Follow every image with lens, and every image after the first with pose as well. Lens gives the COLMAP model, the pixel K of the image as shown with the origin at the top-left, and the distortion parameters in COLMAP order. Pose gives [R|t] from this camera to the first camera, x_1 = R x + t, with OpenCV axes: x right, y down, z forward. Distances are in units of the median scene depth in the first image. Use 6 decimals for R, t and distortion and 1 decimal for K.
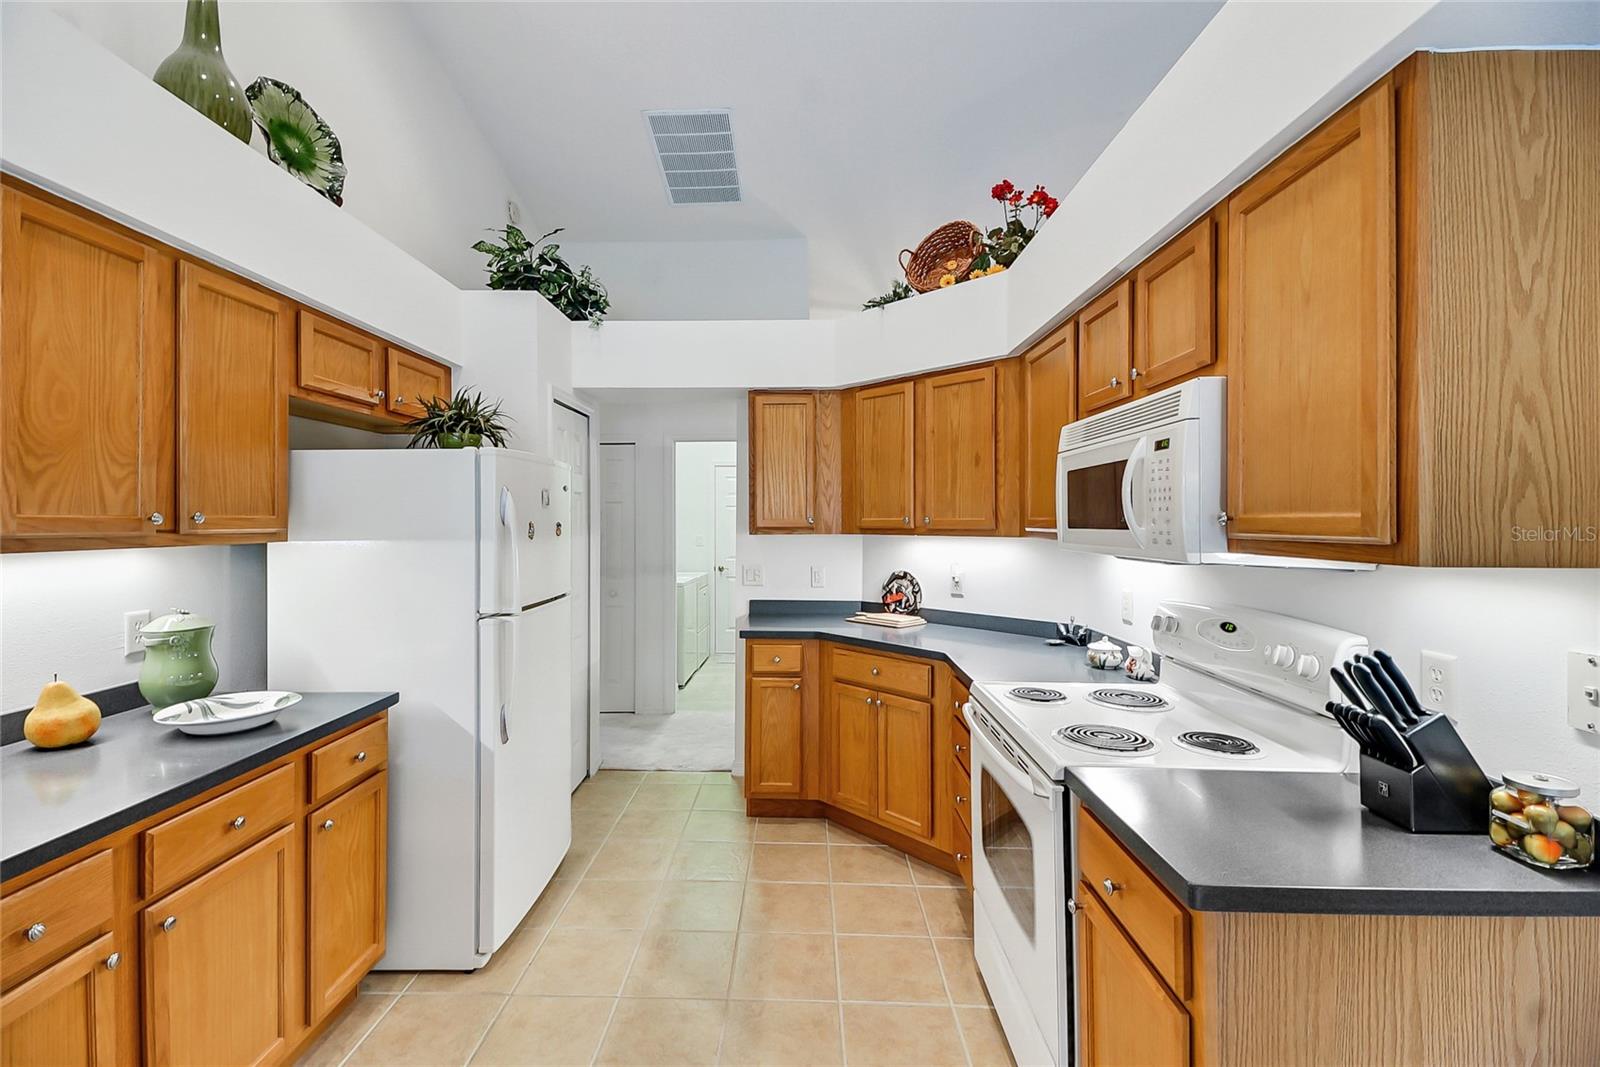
lens RADIAL K [[692.5, 0, 781.4], [0, 692.5, 517.2], [0, 0, 1]] dist [0.041045, -0.017773]
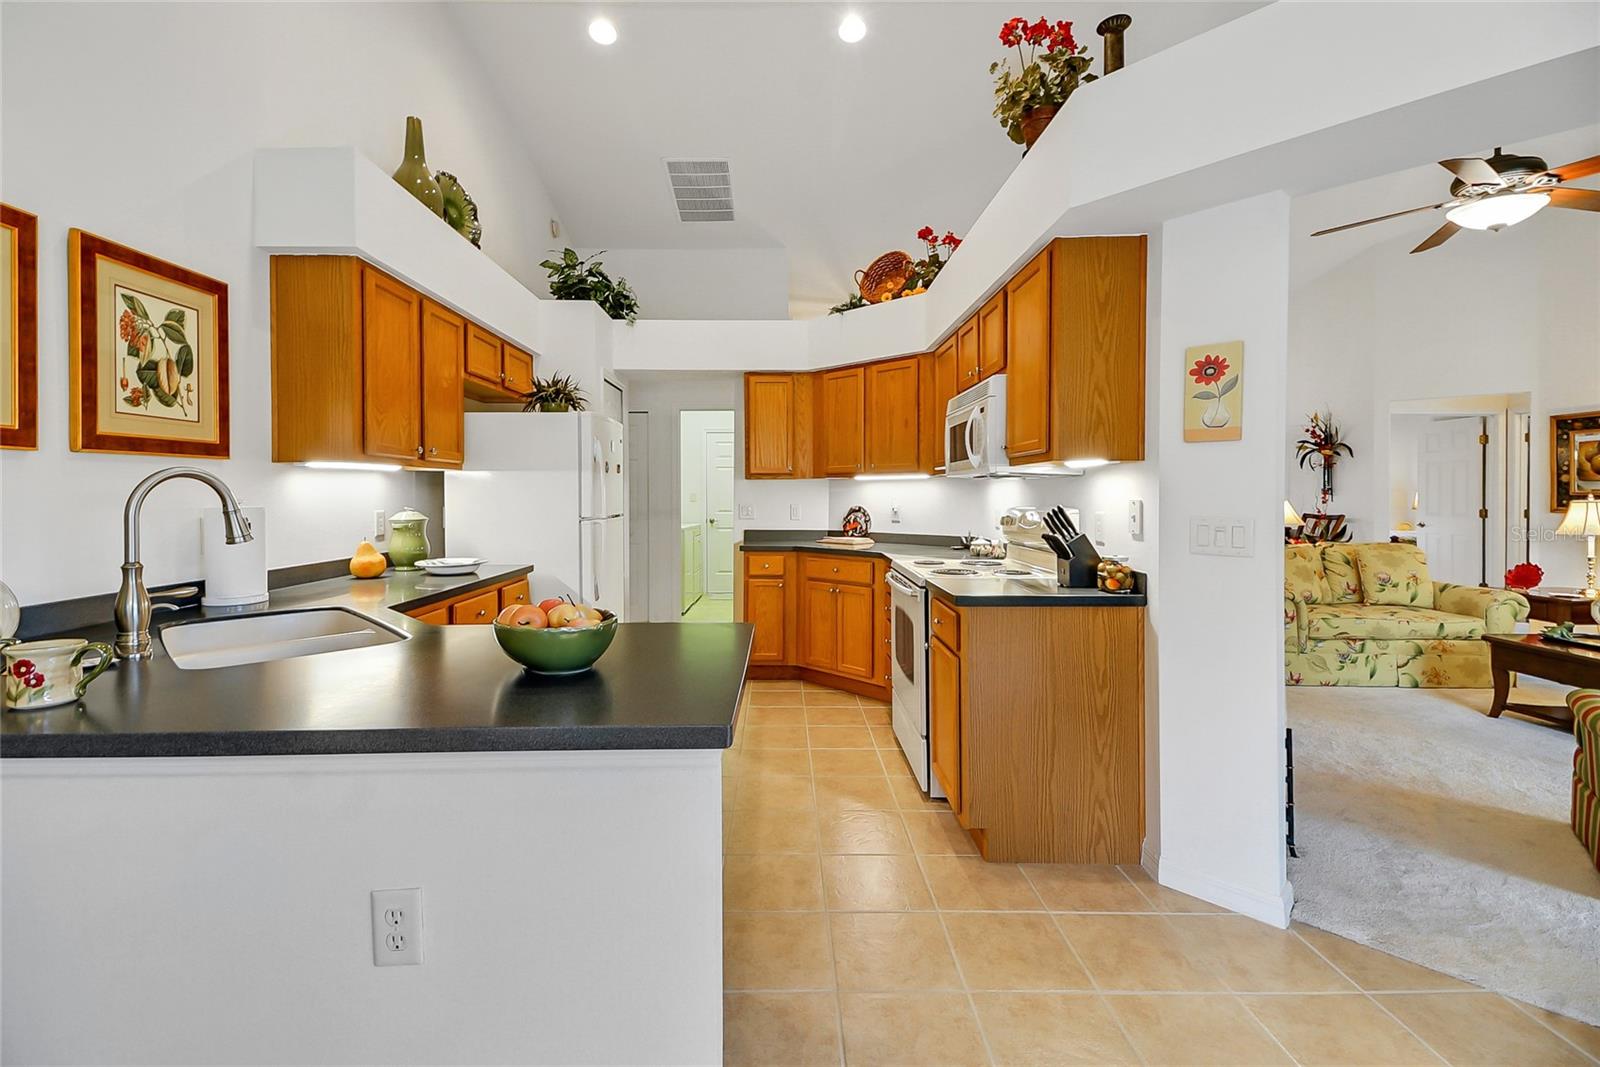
lens RADIAL K [[705.9, 0, 781.6], [0, 705.9, 498.0], [0, 0, 1]] dist [0.043418, -0.019697]
pose [[0.999407, -0.000069, 0.034433, -0.027692], [-0.000241, 0.999960, 0.008995, 0.061754], [-0.034432, -0.008998, 0.999367, -0.468890]]
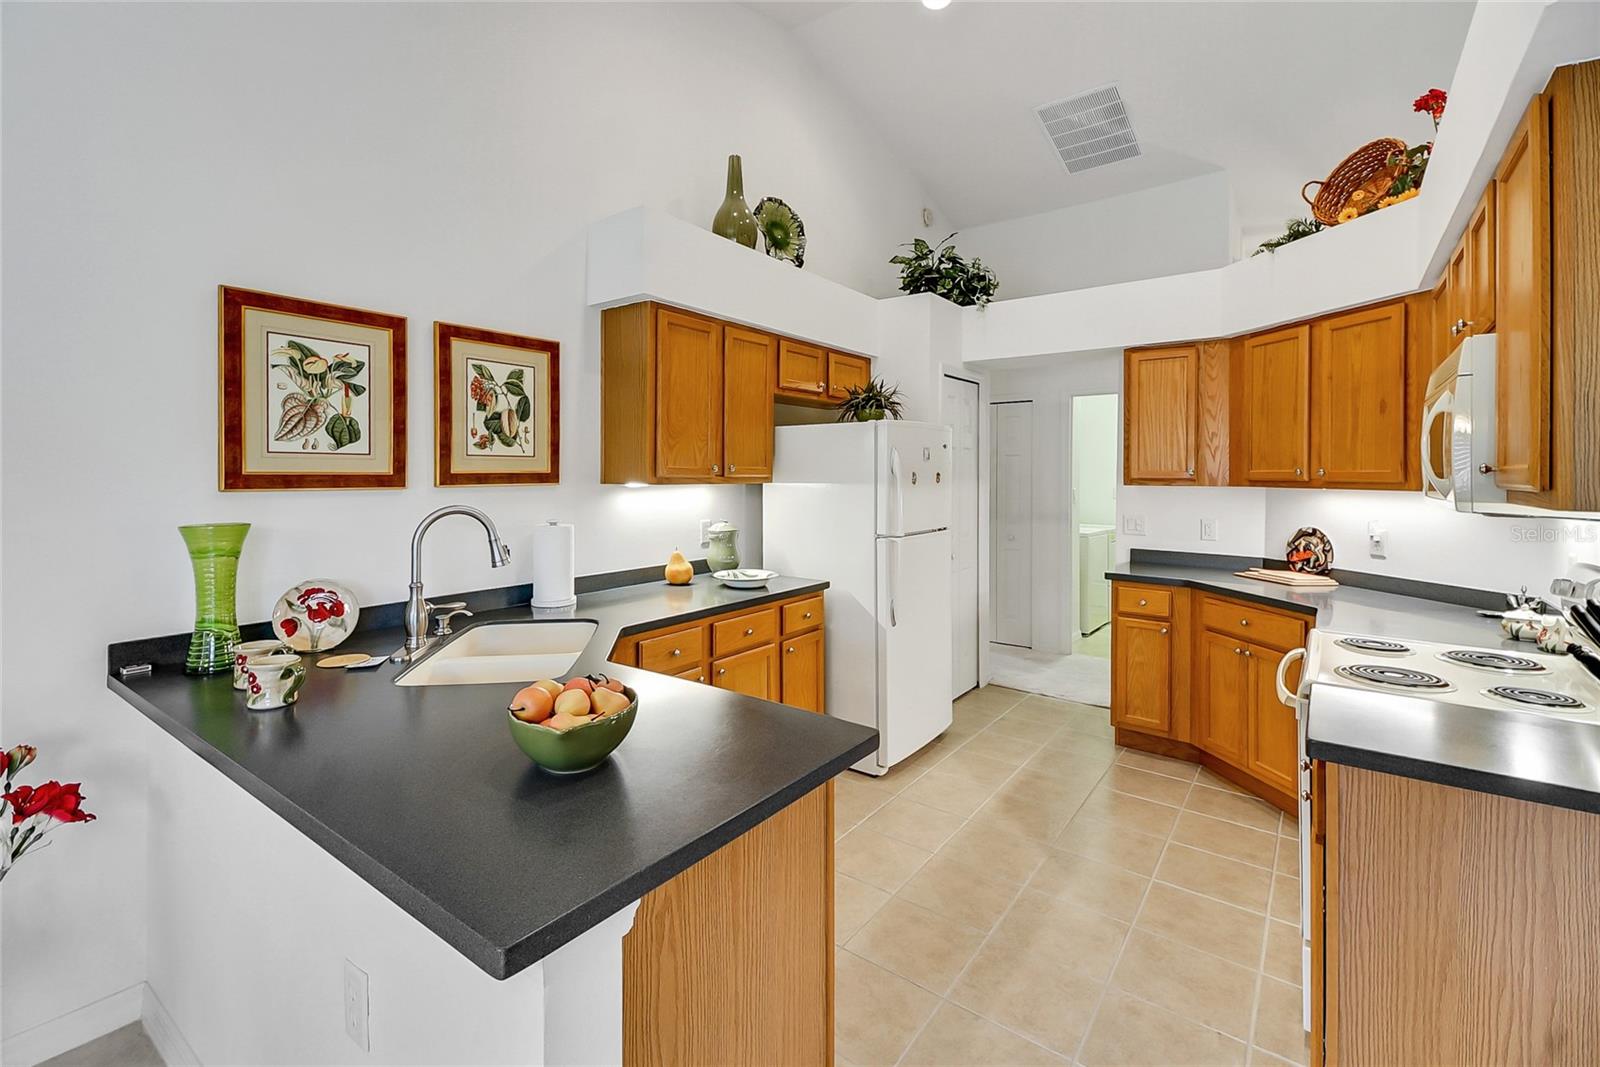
lens RADIAL K [[705.9, 0, 763.6], [0, 705.9, 476.6], [0, 0, 1]] dist [0.043418, -0.019697]
pose [[0.804932, 0.008495, -0.593307, 0.192998], [-0.002471, 0.999937, 0.010965, 0.001724], [0.593363, -0.007360, 0.804902, -0.252562]]
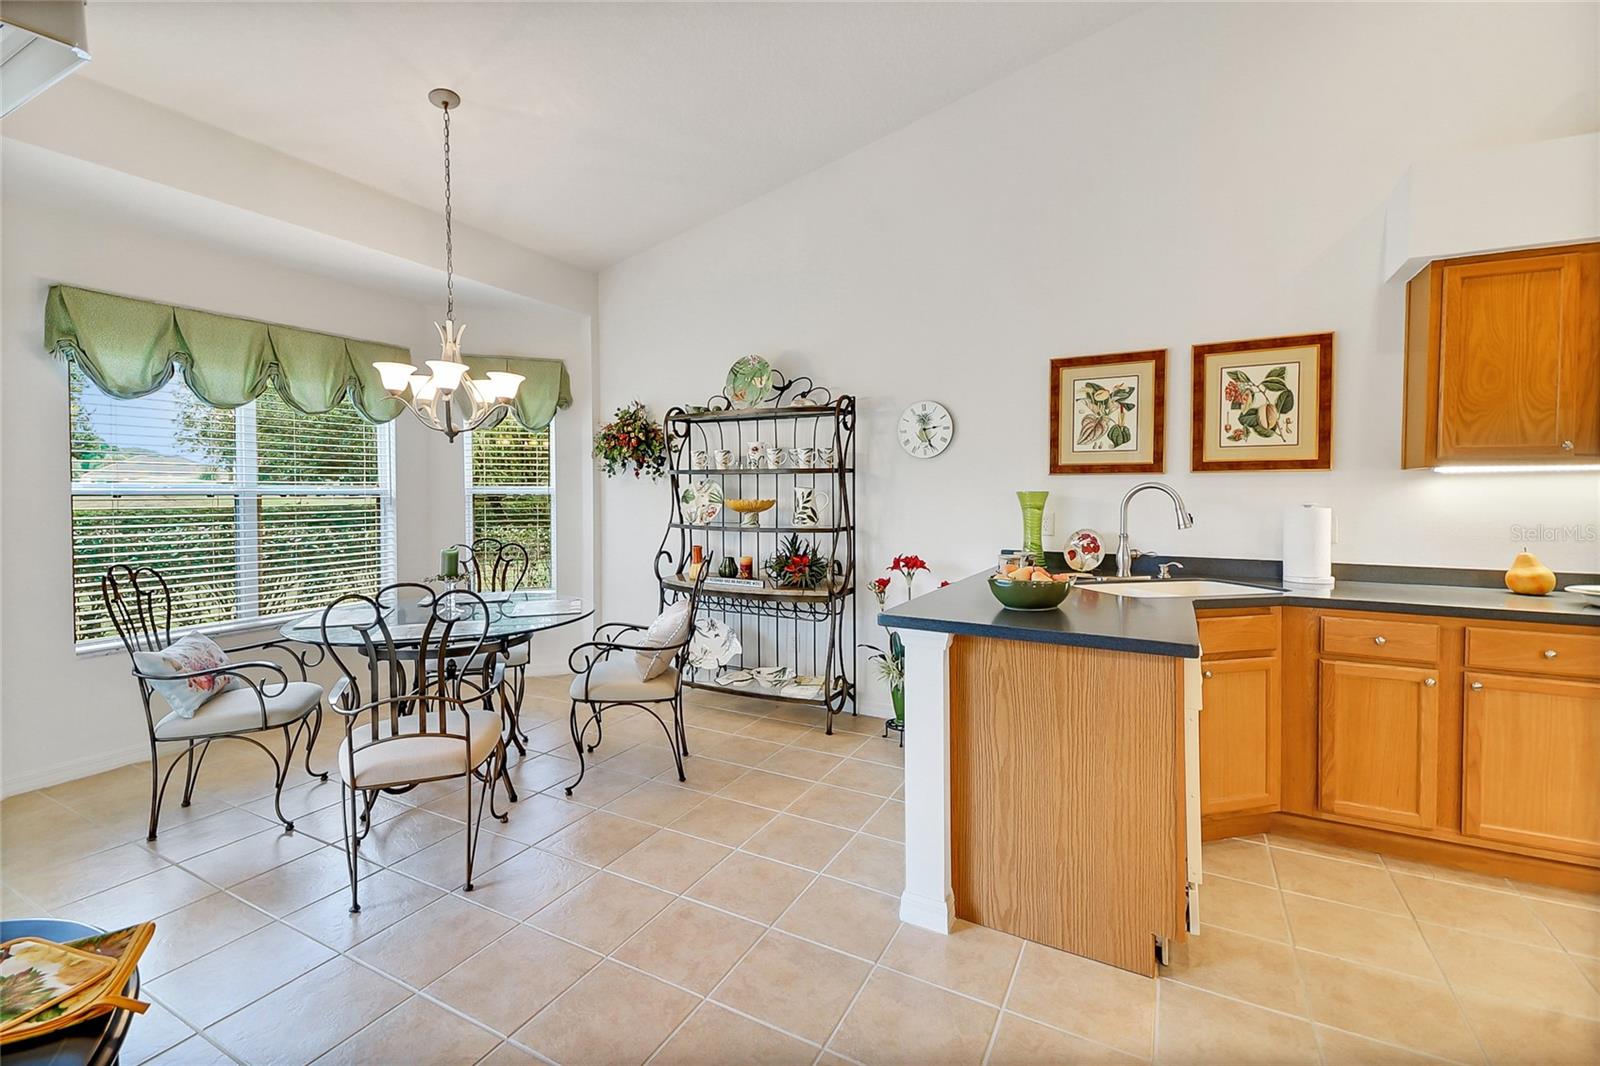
lens RADIAL K [[705.9, 0, 782.8], [0, 705.9, 505.9], [0, 0, 1]] dist [0.043418, -0.019697]
pose [[-0.457418, 0.021495, -0.888992, 0.666227], [0.004805, 0.999753, 0.021700, 0.050012], [0.889239, 0.005655, -0.457408, 0.154583]]
